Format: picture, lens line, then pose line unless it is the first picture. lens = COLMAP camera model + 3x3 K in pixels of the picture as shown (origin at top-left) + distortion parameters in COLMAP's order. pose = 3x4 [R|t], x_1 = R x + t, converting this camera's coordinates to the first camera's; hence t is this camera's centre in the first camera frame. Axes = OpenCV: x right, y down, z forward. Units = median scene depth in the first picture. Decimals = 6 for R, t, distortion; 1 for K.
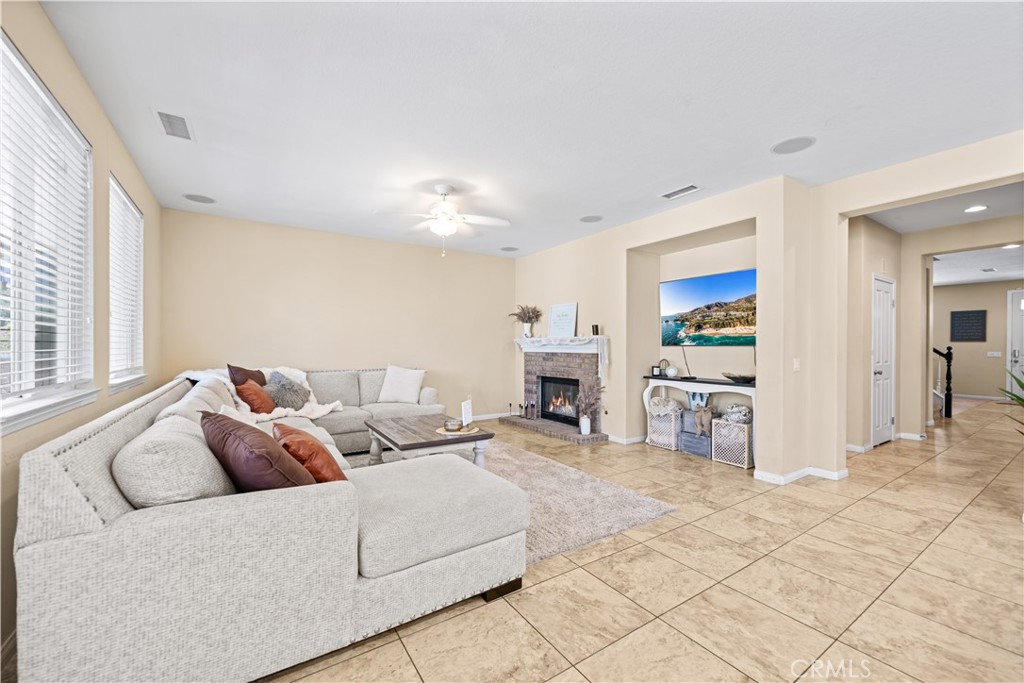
lens RADIAL K [[412.6, 0, 511.8], [0, 412.6, 352.7], [0, 0, 1]] dist [0.000571, -0.000019]
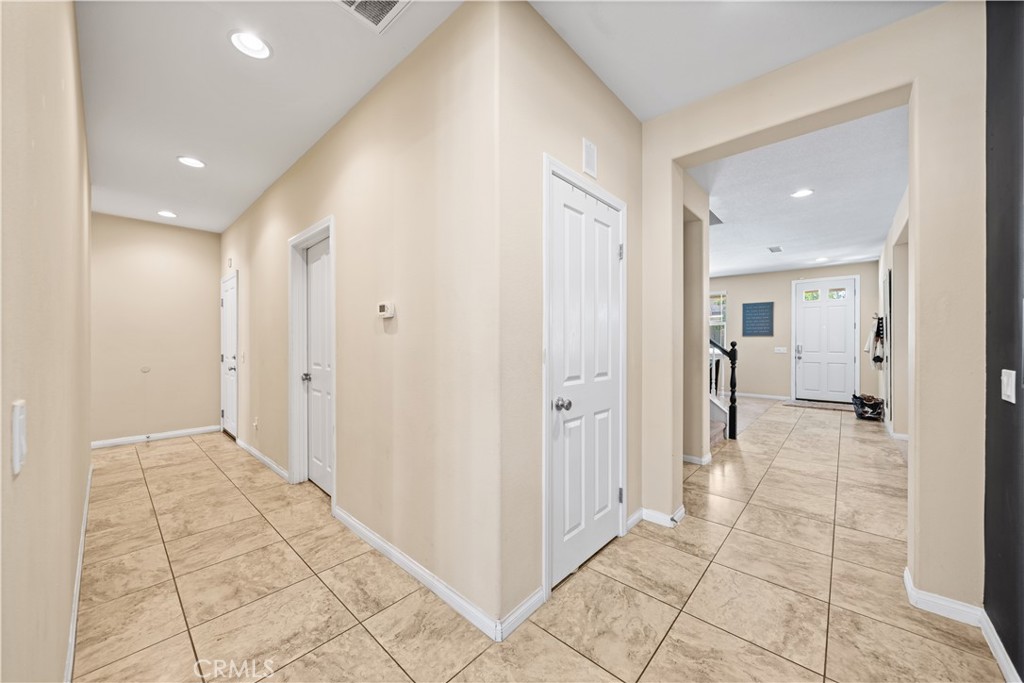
lens RADIAL K [[378.0, 0, 511.2], [0, 378.0, 351.0], [0, 0, 1]] dist [-0.001299, -0.000130]
pose [[0.969330, -0.008862, 0.245603, 0.384100], [0.007465, 0.999950, 0.006618, -0.004195], [-0.245649, -0.004581, 0.969348, 0.335277]]
